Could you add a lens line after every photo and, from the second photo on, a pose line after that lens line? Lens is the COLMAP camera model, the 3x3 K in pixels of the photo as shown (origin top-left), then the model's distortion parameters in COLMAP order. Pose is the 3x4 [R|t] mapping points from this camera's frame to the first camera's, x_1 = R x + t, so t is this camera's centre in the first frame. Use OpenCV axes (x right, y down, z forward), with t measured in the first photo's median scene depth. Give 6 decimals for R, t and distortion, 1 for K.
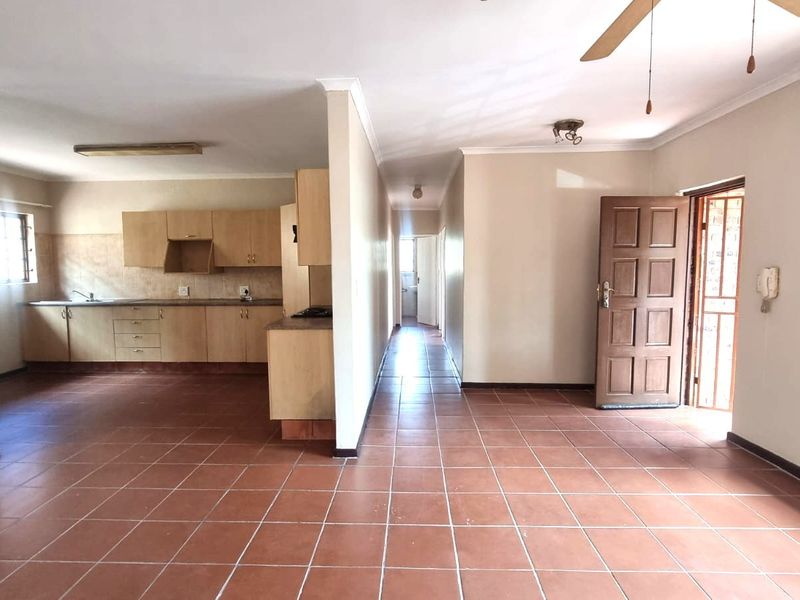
lens RADIAL K [[433.6, 0, 400.3], [0, 433.6, 298.4], [0, 0, 1]] dist [-0.006636, -0.001990]
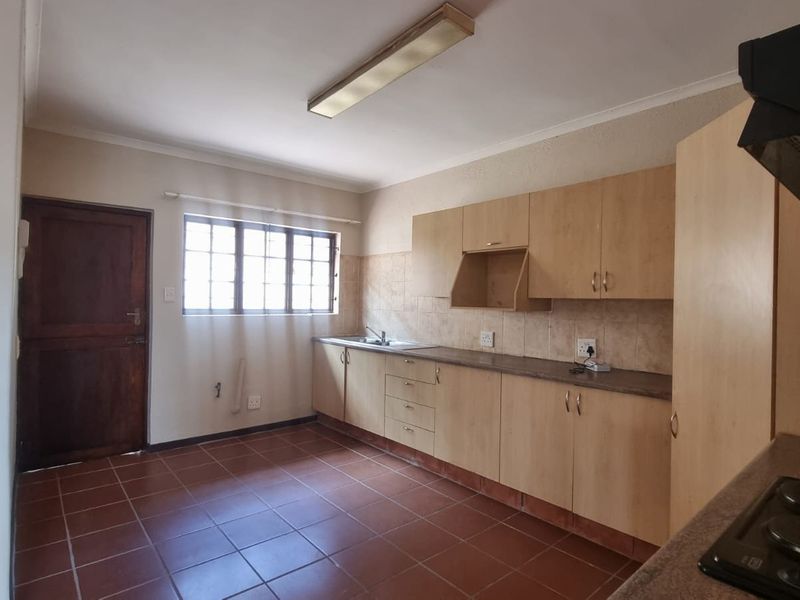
lens RADIAL K [[433.6, 0, 403.5], [0, 433.6, 298.7], [0, 0, 1]] dist [-0.006636, -0.001990]
pose [[0.657240, 0.014119, -0.753549, -0.132587], [-0.079039, 0.995603, -0.050283, -0.033903], [0.749525, 0.092608, 0.655466, 0.540447]]
